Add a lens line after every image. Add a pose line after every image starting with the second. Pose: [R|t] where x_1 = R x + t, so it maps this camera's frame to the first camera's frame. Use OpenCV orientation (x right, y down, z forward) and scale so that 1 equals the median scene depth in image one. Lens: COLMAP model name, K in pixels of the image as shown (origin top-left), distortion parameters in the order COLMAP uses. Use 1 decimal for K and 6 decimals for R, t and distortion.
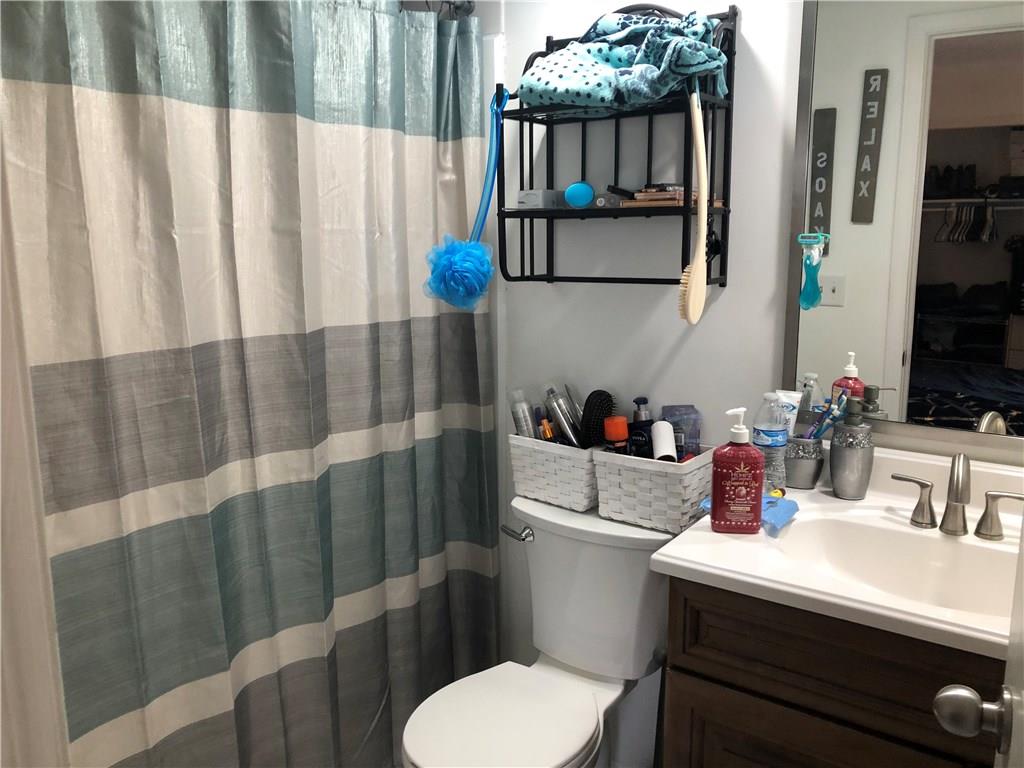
lens RADIAL K [[835.3, 0, 505.6], [0, 835.3, 386.1], [0, 0, 1]] dist [0.048014, -0.043790]
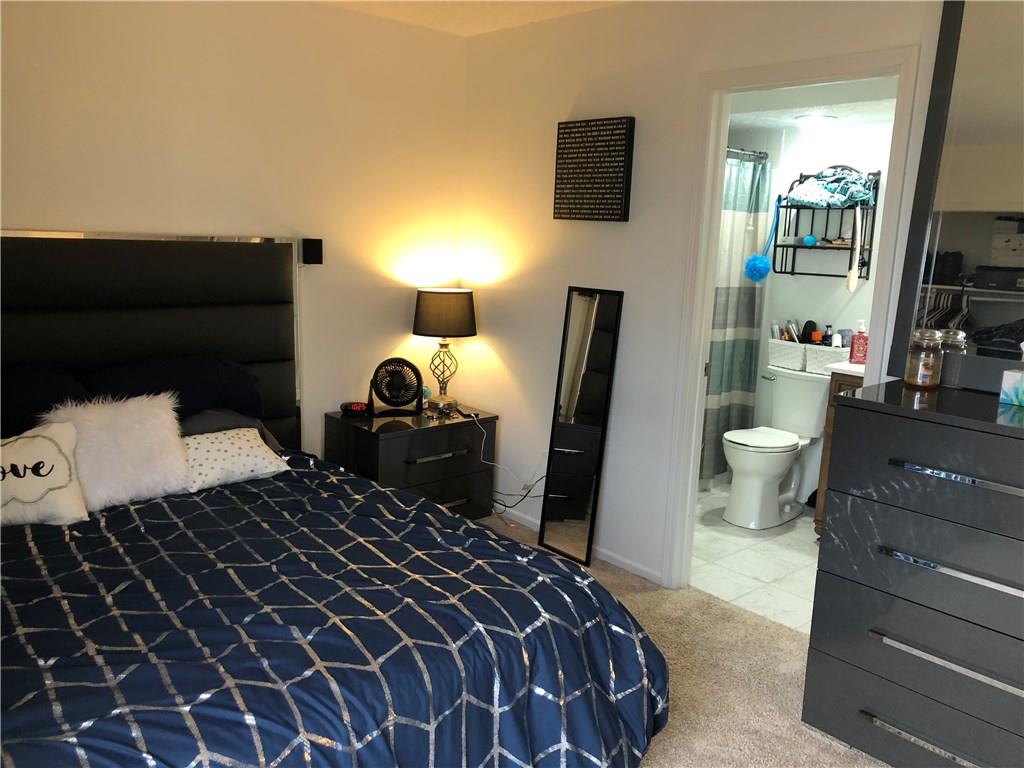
lens RADIAL K [[835.3, 0, 518.3], [0, 835.3, 374.4], [0, 0, 1]] dist [0.048014, -0.043790]
pose [[0.972878, 0.084282, -0.215417, -0.172528], [-0.087925, 0.996100, -0.007369, 0.251063], [0.213956, 0.026110, 0.976494, -1.533348]]
